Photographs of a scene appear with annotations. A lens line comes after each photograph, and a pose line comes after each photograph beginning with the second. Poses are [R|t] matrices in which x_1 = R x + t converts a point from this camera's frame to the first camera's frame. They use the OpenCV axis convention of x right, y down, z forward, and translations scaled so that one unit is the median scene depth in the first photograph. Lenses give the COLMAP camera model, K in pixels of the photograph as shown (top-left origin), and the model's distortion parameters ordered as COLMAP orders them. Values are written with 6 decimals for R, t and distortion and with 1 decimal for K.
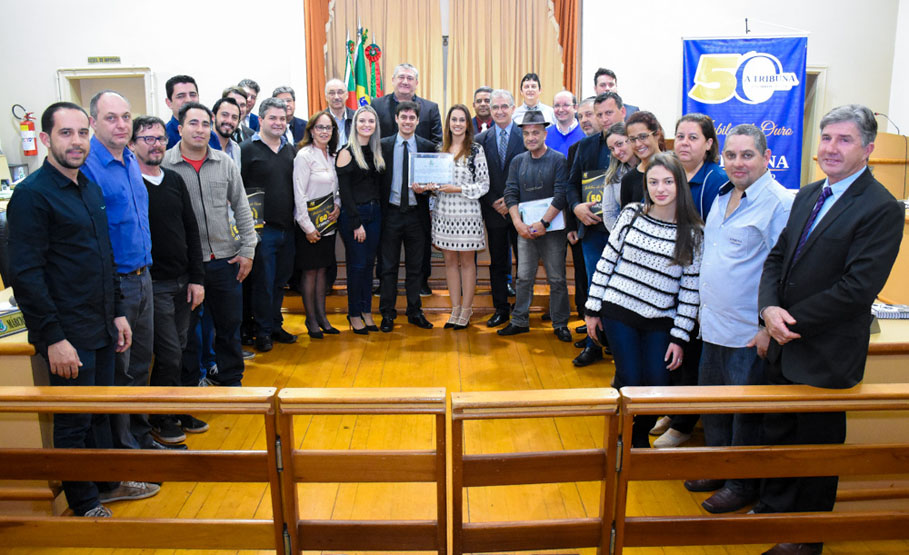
lens RADIAL K [[831.0, 0, 456.0], [0, 831.0, 267.5], [0, 0, 1]] dist [-0.102823, 0.000000]
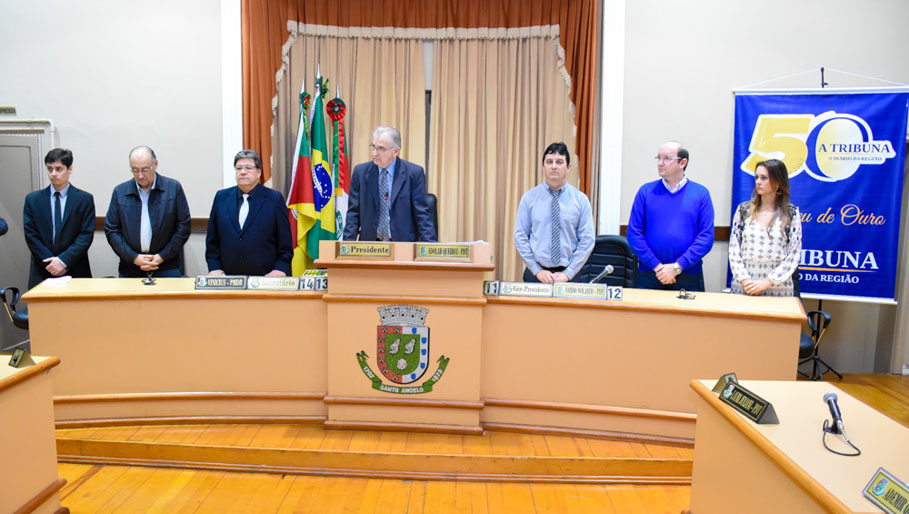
lens RADIAL K [[754.0, 0, 443.7], [0, 754.0, 280.0], [0, 0, 1]] dist [-0.126372, 0.090889]
pose [[0.999103, 0.023433, -0.035272, 0.036709], [-0.025374, 0.998129, -0.055625, -0.064074], [0.033903, 0.056470, 0.997828, 0.323426]]
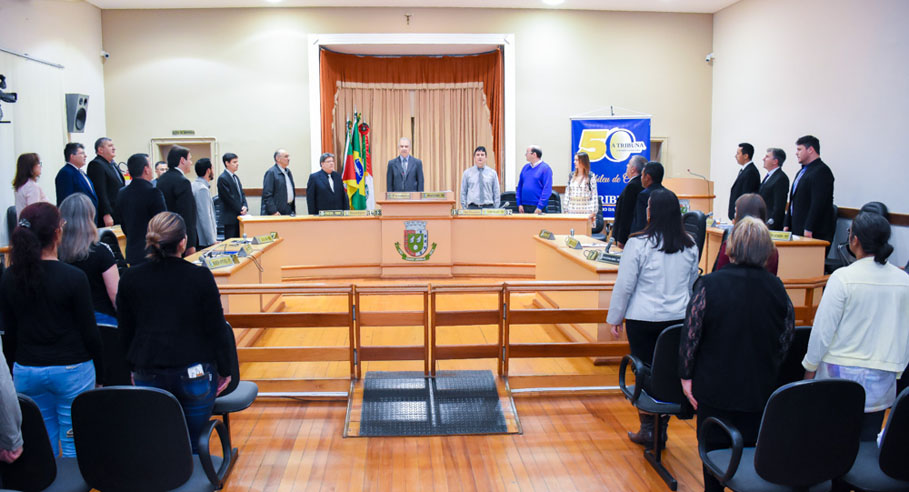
lens RADIAL K [[727.6, 0, 447.3], [0, 727.6, 261.7], [0, 0, 1]] dist [-0.103782, -0.000739]
pose [[0.998839, -0.006986, 0.047670, -0.017031], [0.010201, 0.997666, -0.067518, 0.071942], [-0.047087, 0.067926, 0.996579, -0.308845]]
